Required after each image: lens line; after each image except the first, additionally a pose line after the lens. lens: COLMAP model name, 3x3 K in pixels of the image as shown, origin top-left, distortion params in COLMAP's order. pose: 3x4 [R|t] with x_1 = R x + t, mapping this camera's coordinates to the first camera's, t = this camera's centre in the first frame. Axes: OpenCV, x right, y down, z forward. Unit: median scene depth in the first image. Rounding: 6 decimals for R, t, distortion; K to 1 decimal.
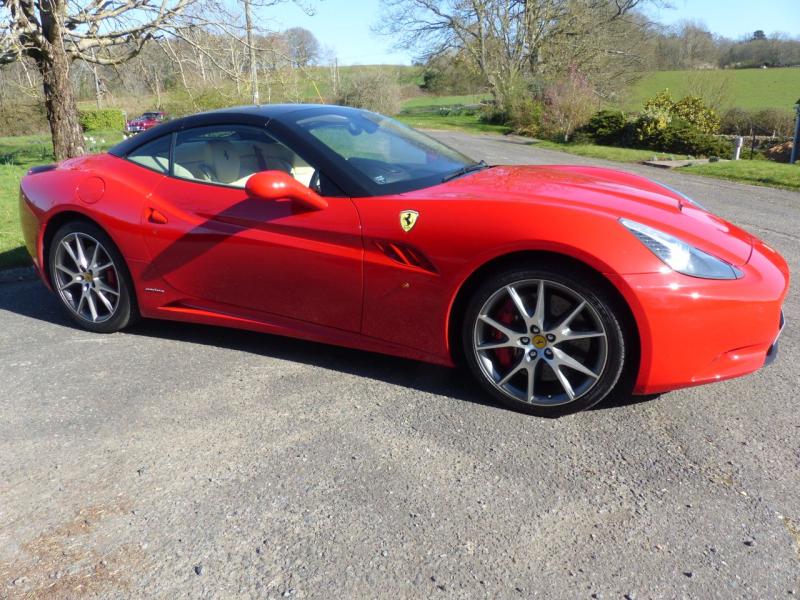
lens RADIAL K [[597.4, 0, 399.4], [0, 597.4, 306.0], [0, 0, 1]] dist [-0.038676, 0.033753]
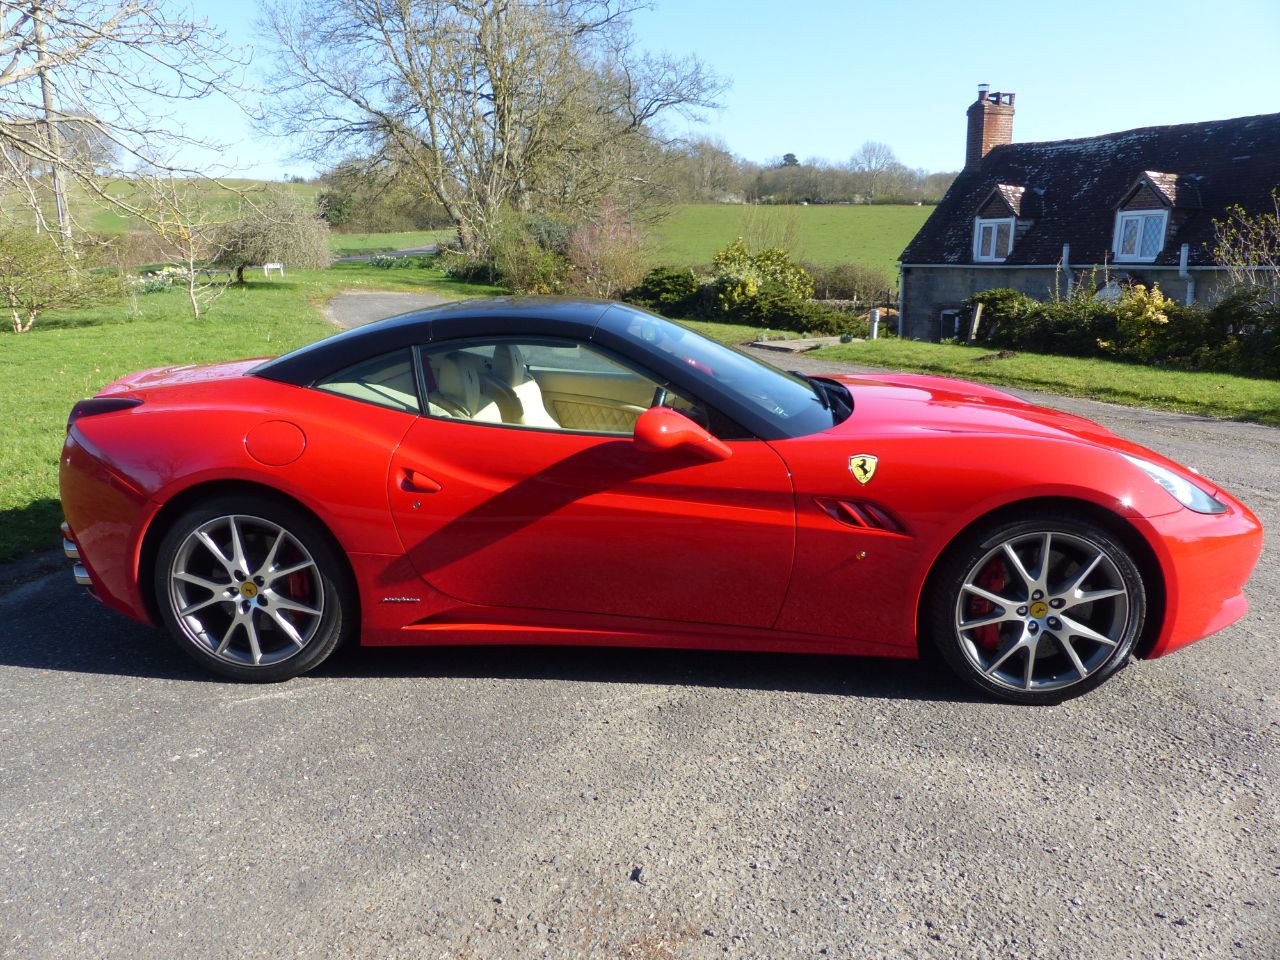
lens RADIAL K [[962.2, 0, 646.2], [0, 962.2, 479.8], [0, 0, 1]] dist [-0.029409, 0.000394]
pose [[0.933686, -0.065222, 0.352102, -0.477082], [0.096401, 0.992754, -0.071738, -0.049339], [-0.344872, 0.100924, 0.933208, -0.018676]]
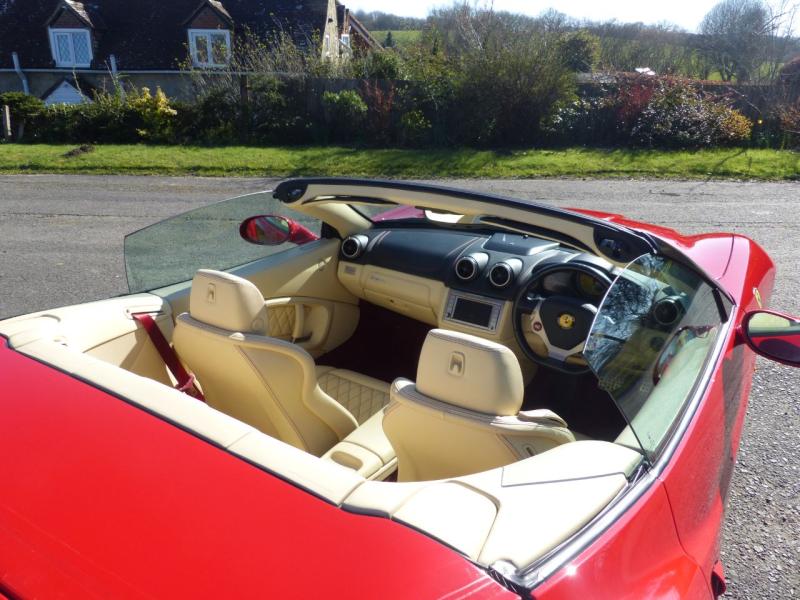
lens RADIAL K [[594.3, 0, 416.2], [0, 594.3, 301.3], [0, 0, 1]] dist [-0.052523, 0.034512]
pose [[0.101484, -0.352350, 0.930350, -0.626151], [0.283562, 0.906629, 0.312435, -0.400451], [-0.953569, 0.232105, 0.191921, 0.927105]]
